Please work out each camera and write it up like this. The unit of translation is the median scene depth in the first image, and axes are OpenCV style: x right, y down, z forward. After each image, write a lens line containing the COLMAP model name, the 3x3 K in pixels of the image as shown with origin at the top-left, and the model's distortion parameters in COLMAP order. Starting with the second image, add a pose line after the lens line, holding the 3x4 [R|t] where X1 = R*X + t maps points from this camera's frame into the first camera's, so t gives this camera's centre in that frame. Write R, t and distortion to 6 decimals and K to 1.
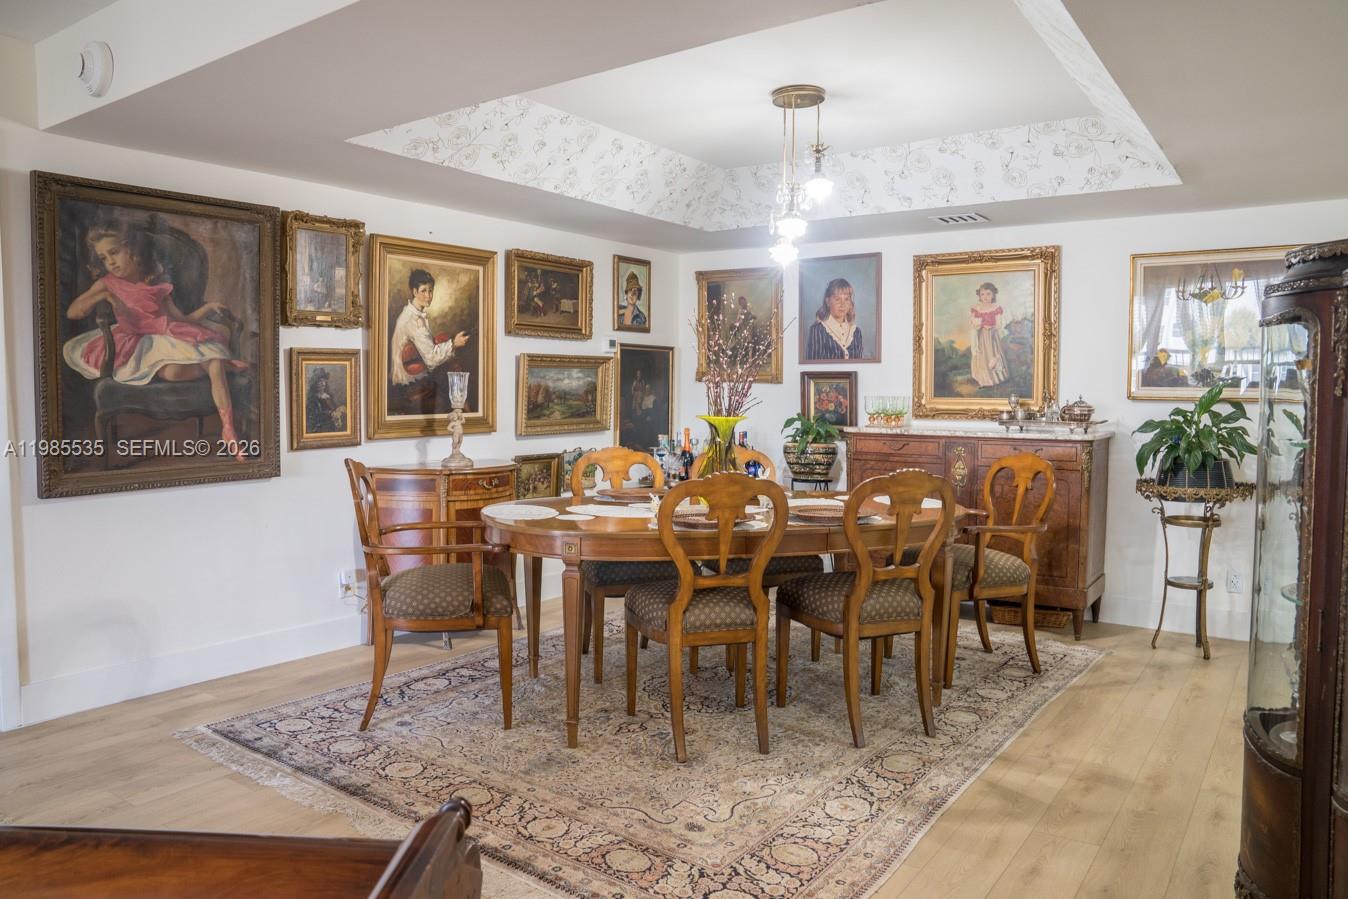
lens RADIAL K [[944.3, 0, 674.0], [0, 944.3, 449.5], [0, 0, 1]] dist [-0.136796, 0.107089]
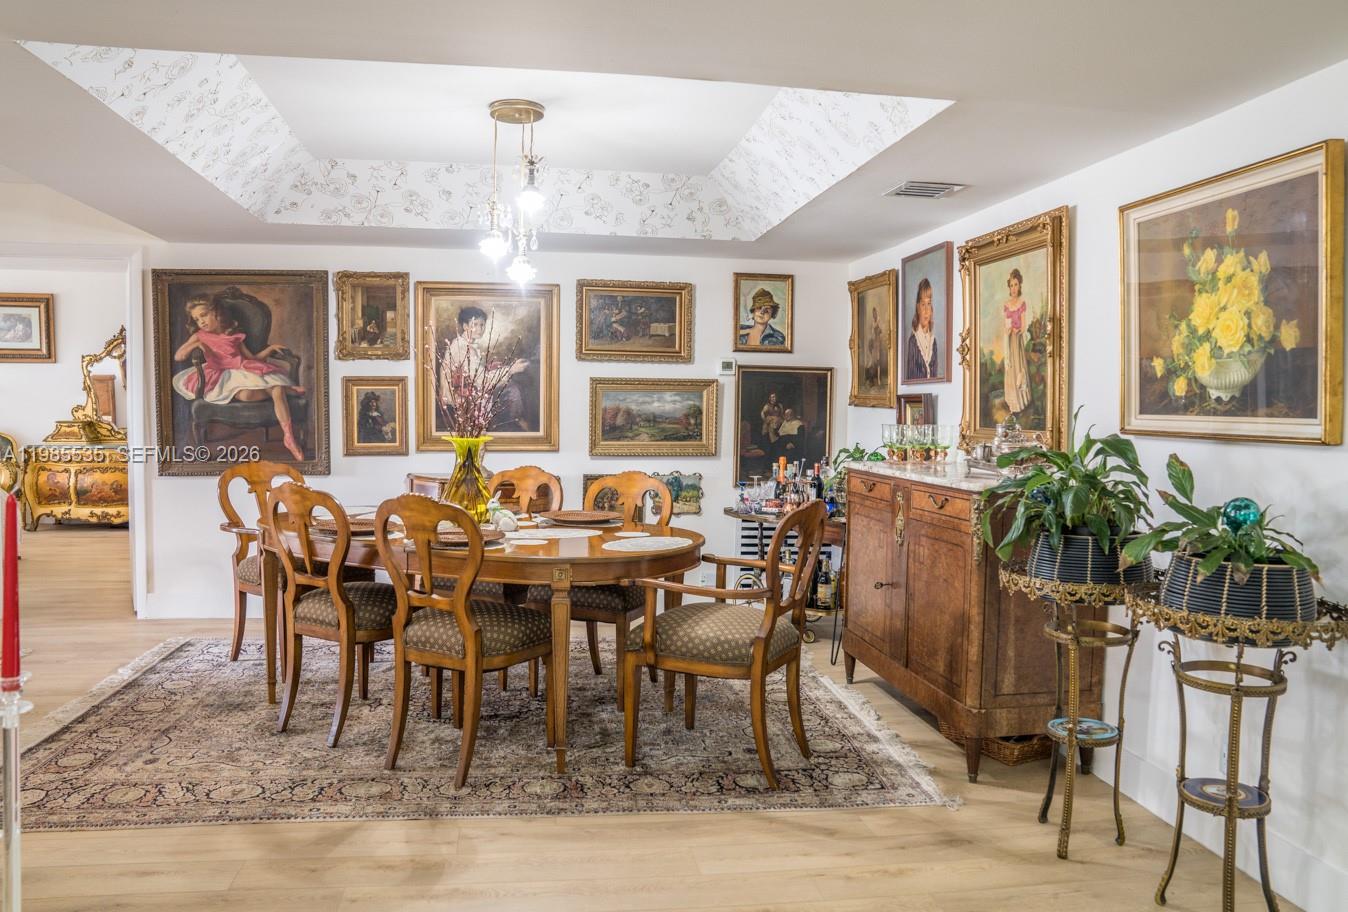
lens RADIAL K [[995.1, 0, 674.0], [0, 995.1, 456.0], [0, 0, 1]] dist [-0.125595, 0.095341]
pose [[0.700736, 0.040928, -0.712246, 0.832961], [-0.057469, 0.998347, 0.000829, -0.024394], [0.711103, 0.040351, 0.701929, 0.340669]]
